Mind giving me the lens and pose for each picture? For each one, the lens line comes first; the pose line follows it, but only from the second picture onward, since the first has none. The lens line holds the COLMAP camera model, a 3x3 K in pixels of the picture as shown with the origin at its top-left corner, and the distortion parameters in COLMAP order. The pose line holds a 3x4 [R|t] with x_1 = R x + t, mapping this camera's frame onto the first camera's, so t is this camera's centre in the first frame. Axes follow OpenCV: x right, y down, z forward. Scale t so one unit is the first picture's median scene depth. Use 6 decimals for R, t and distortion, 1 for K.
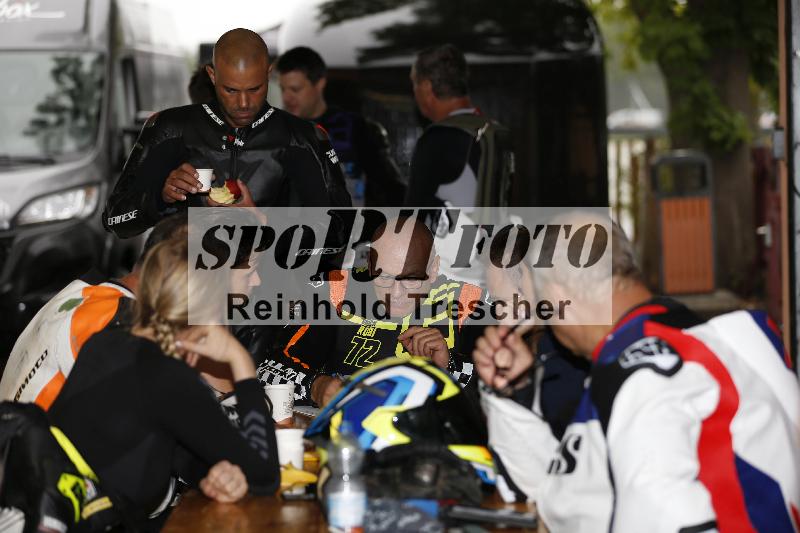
lens RADIAL K [[2341.9, 0, 400.0], [0, 2341.9, 266.5], [0, 0, 1]] dist [-0.085831, -0.139650]
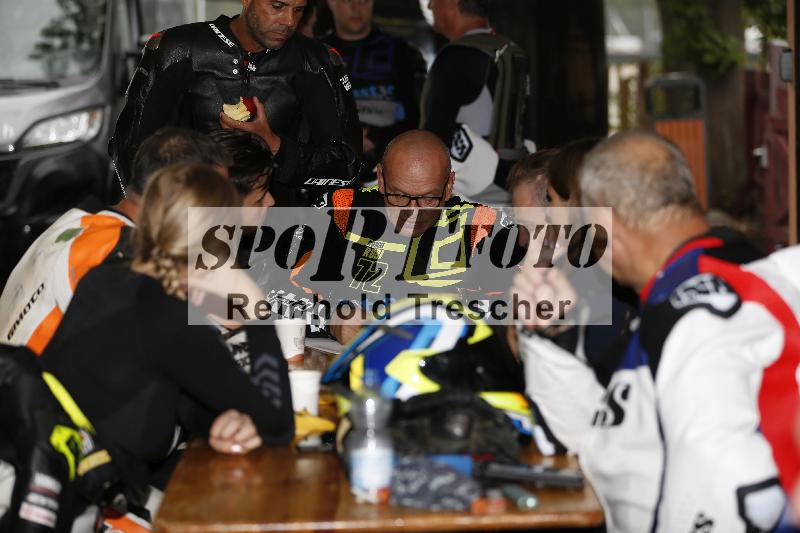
lens RADIAL K [[2183.2, 0, 400.0], [0, 2183.2, 266.5], [0, 0, 1]] dist [-0.182989, -0.634852]
pose [[0.999983, -0.002194, 0.005355, -0.014693], [0.001990, 0.999282, 0.037827, -0.004472], [-0.005435, -0.037816, 0.999270, 0.153646]]
